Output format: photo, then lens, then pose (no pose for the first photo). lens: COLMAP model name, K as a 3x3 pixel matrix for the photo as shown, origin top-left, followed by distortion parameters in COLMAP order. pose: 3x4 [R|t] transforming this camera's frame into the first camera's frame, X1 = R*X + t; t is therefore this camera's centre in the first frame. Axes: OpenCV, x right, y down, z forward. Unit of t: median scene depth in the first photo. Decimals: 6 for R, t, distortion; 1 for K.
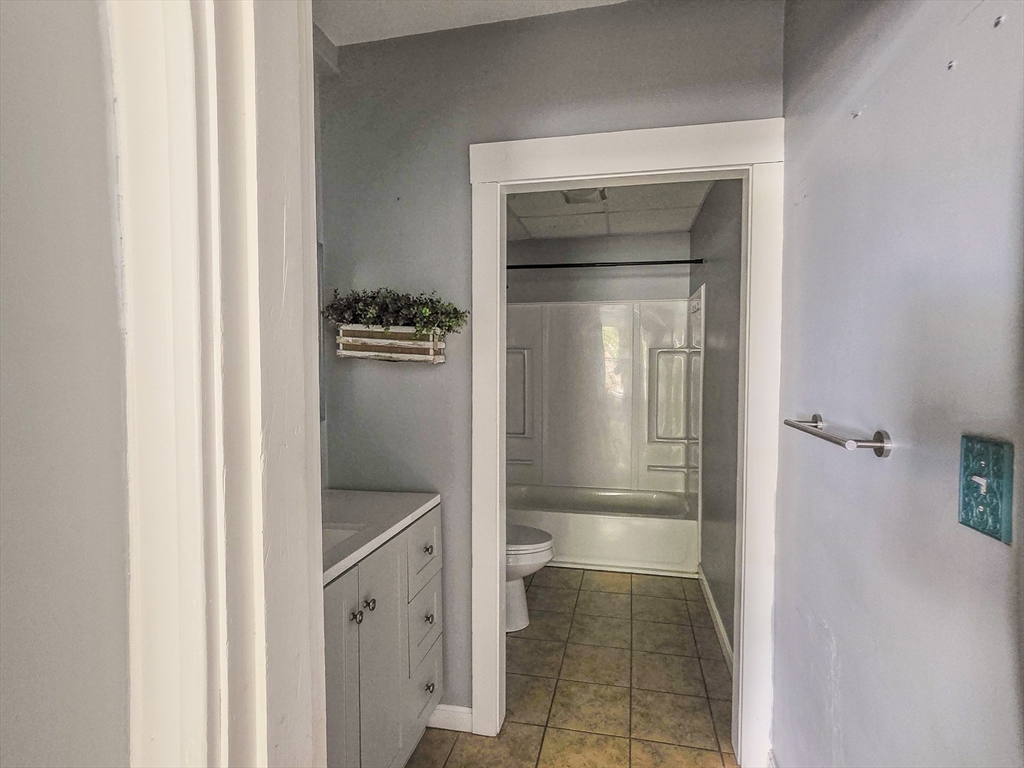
lens RADIAL K [[531.5, 0, 517.5], [0, 531.5, 382.5], [0, 0, 1]] dist [-0.004513, 0.017948]
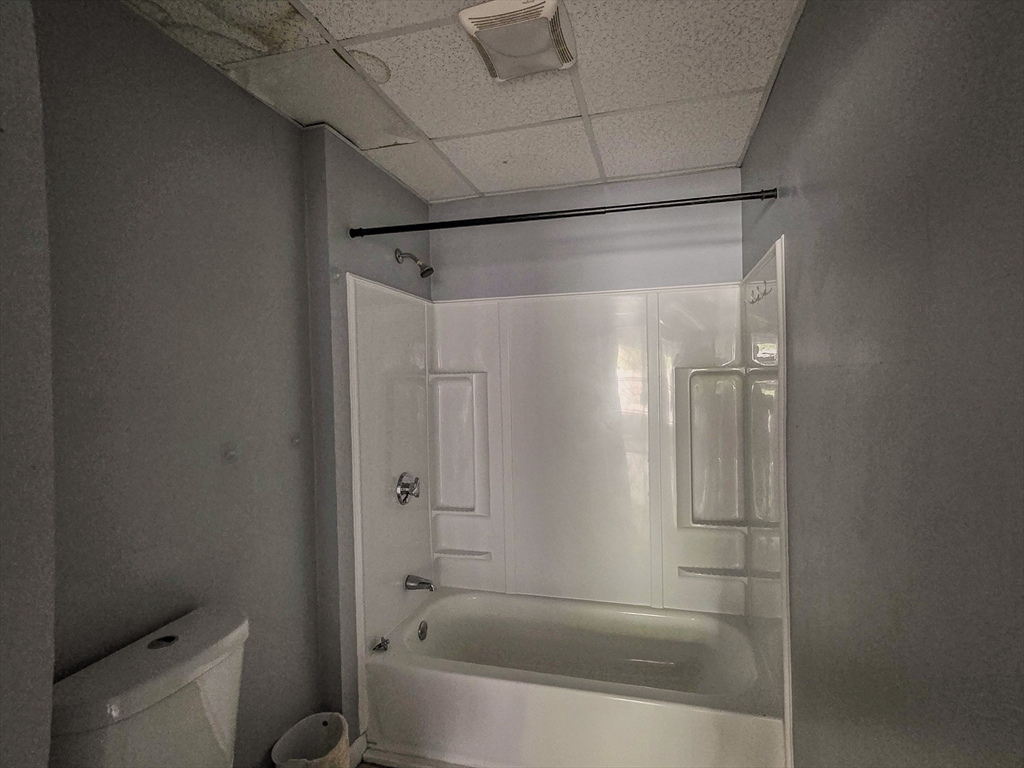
lens RADIAL K [[531.5, 0, 517.5], [0, 531.5, 382.5], [0, 0, 1]] dist [-0.004513, 0.017948]
pose [[0.998062, -0.020543, -0.058739, 0.107914], [0.018923, 0.999429, -0.027991, -0.034417], [0.059280, 0.026825, 0.997881, 0.405127]]
